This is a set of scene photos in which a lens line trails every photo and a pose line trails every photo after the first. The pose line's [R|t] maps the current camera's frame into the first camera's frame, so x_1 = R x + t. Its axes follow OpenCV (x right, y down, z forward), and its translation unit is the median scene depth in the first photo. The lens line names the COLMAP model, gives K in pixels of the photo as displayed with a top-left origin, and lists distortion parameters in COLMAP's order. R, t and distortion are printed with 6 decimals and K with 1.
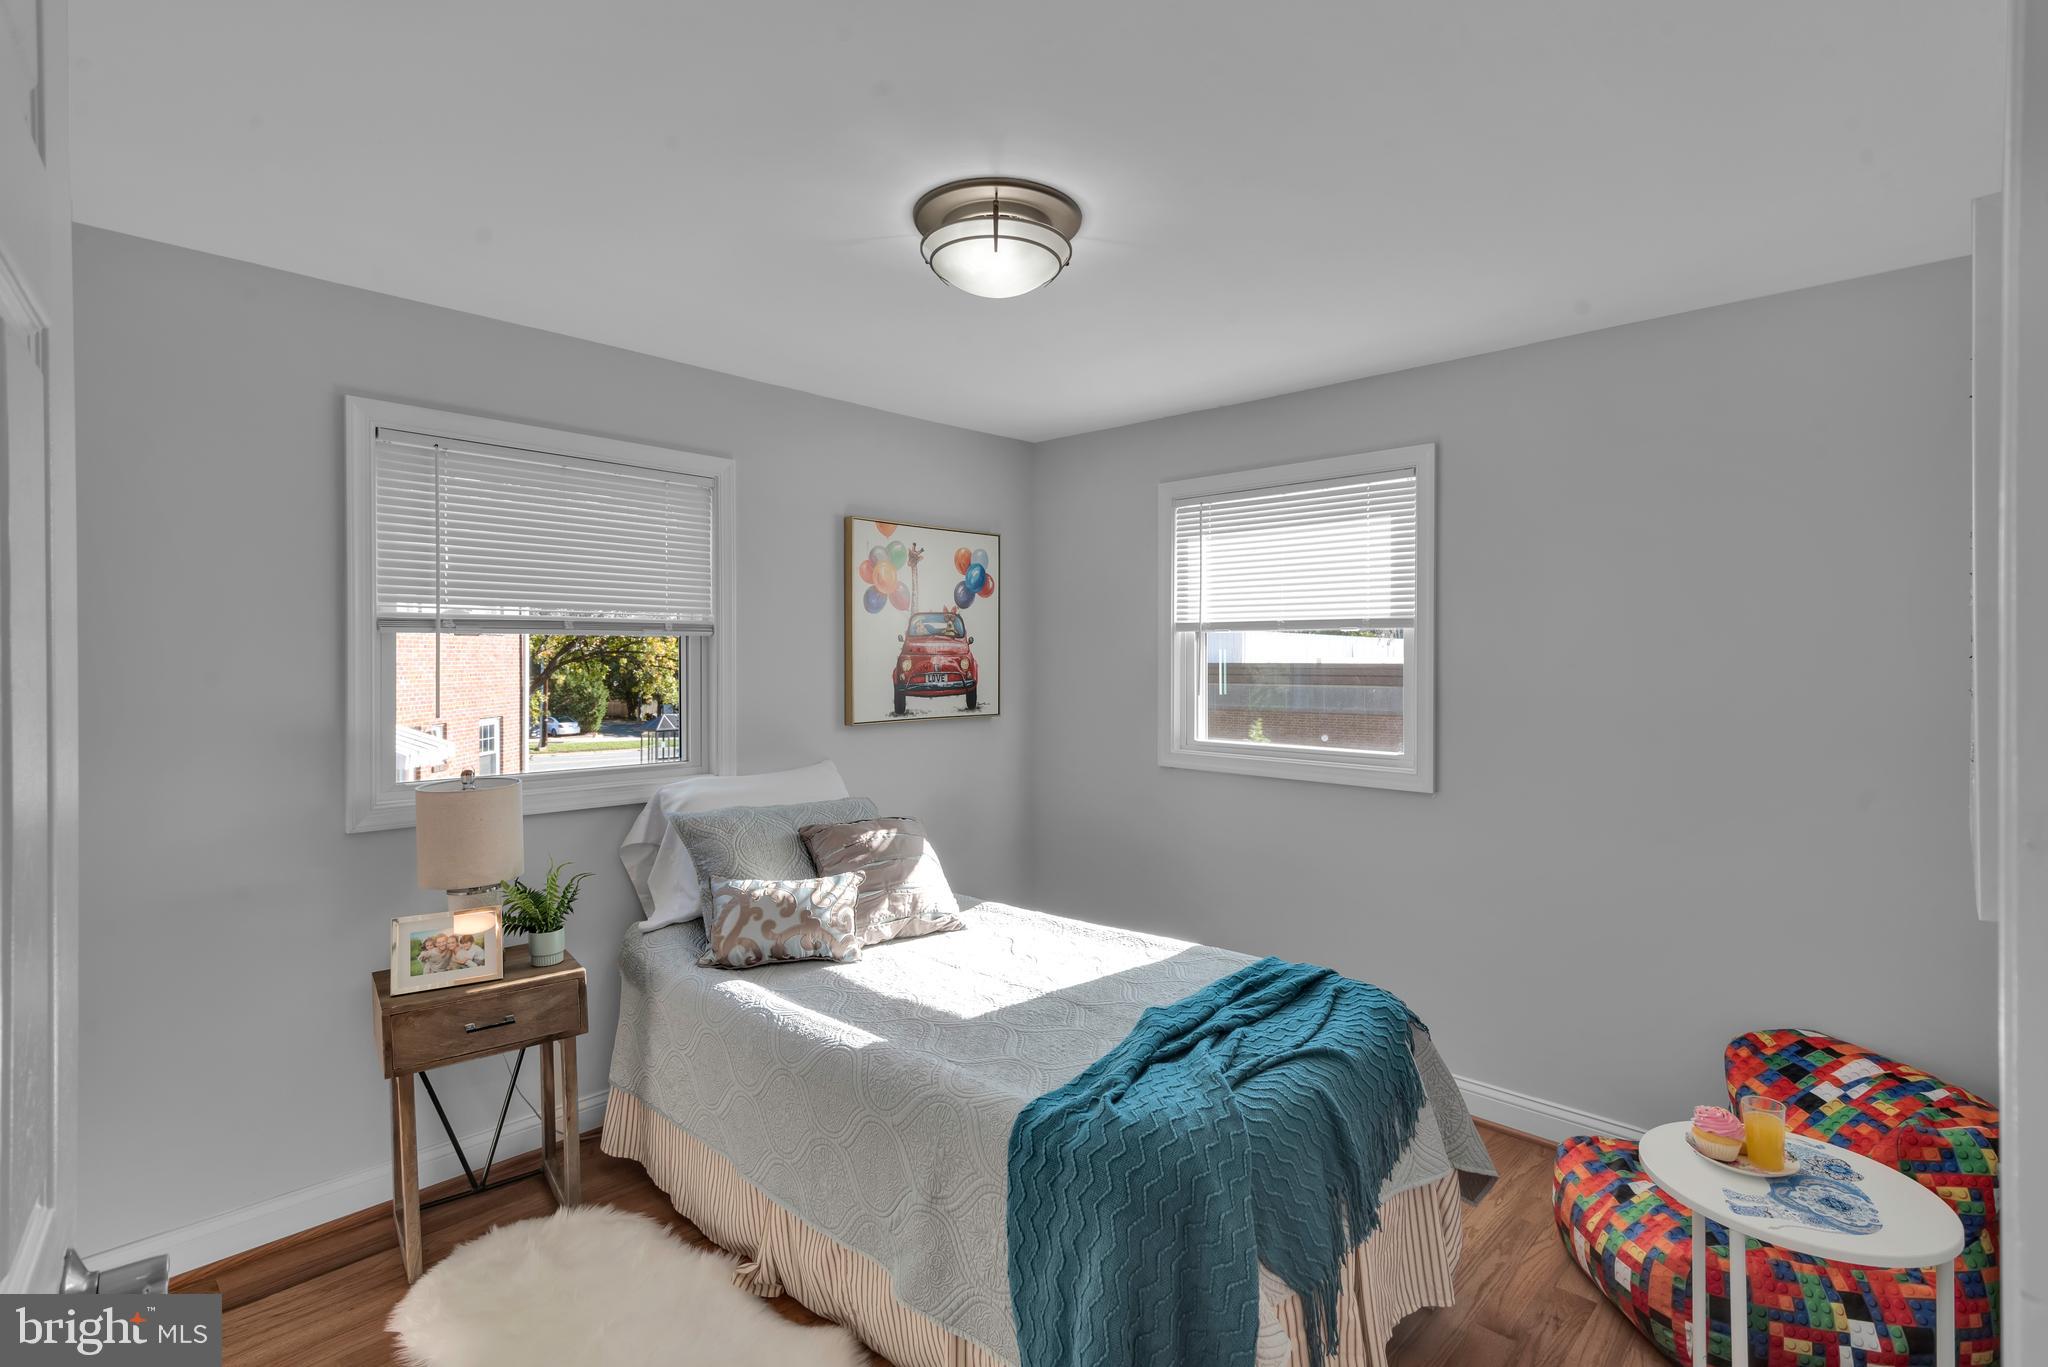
lens RADIAL K [[987.4, 0, 1027.0], [0, 987.4, 658.6], [0, 0, 1]] dist [0.001390, 0.001200]
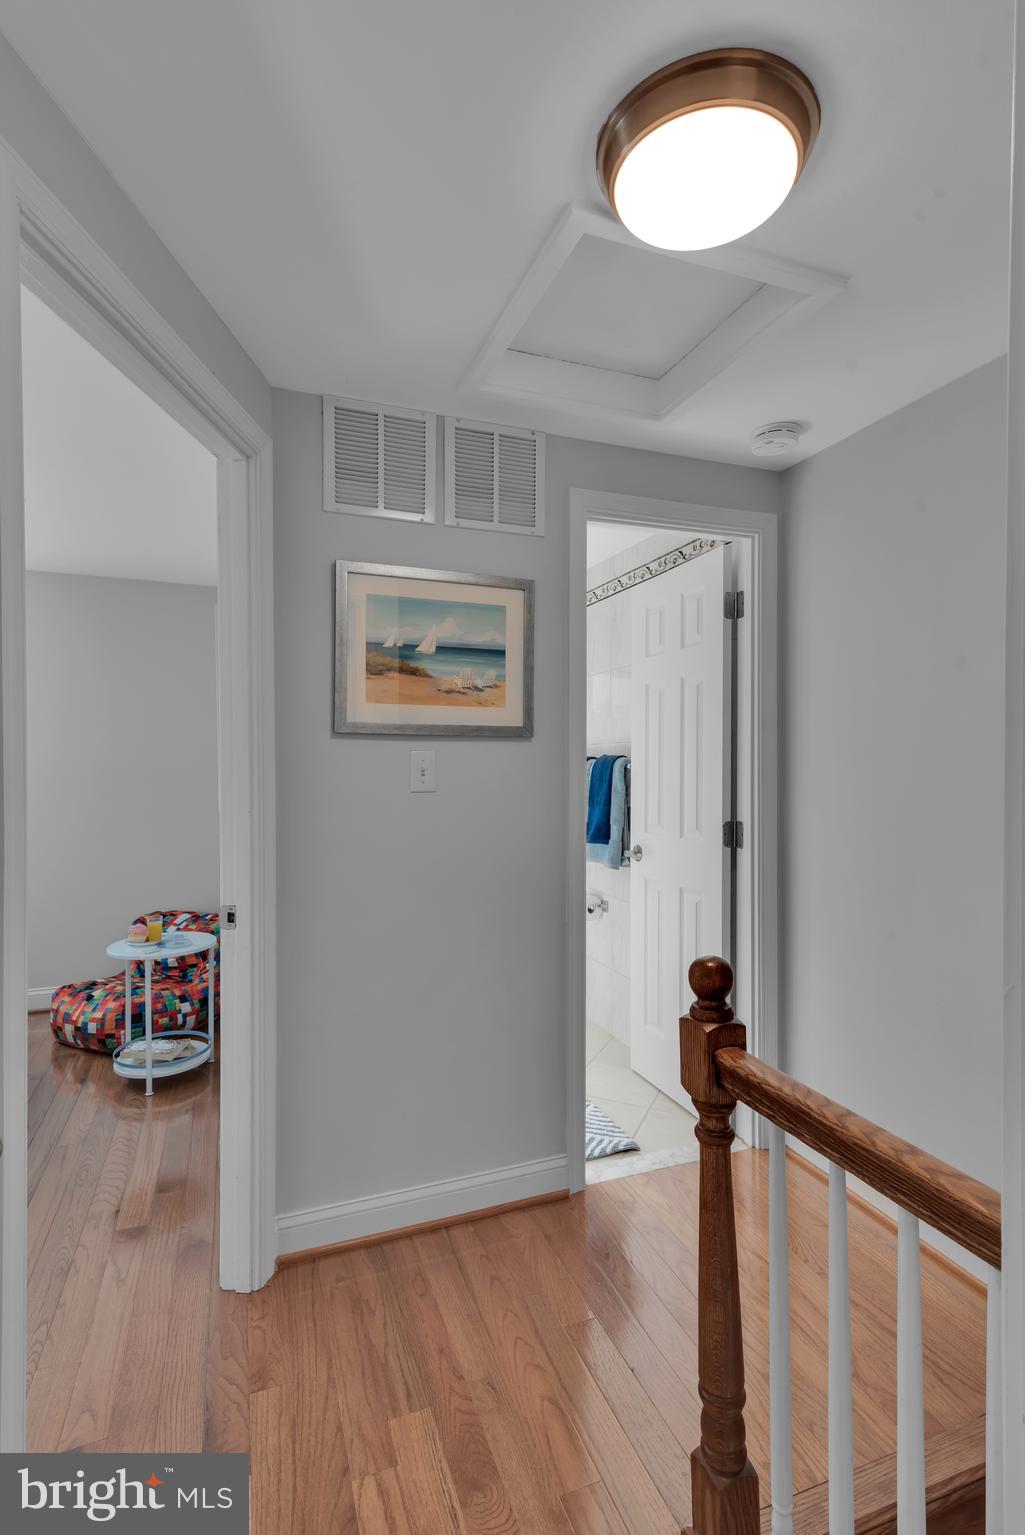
lens RADIAL K [[734.5, 0, 512.5], [0, 734.5, 767.5], [0, 0, 1]] dist [0.017279, -0.000016]
pose [[0.422098, -0.007242, 0.906522, -0.489777], [-0.004050, 0.999943, 0.009875, 0.038075], [-0.906541, -0.007840, 0.422044, -0.528791]]
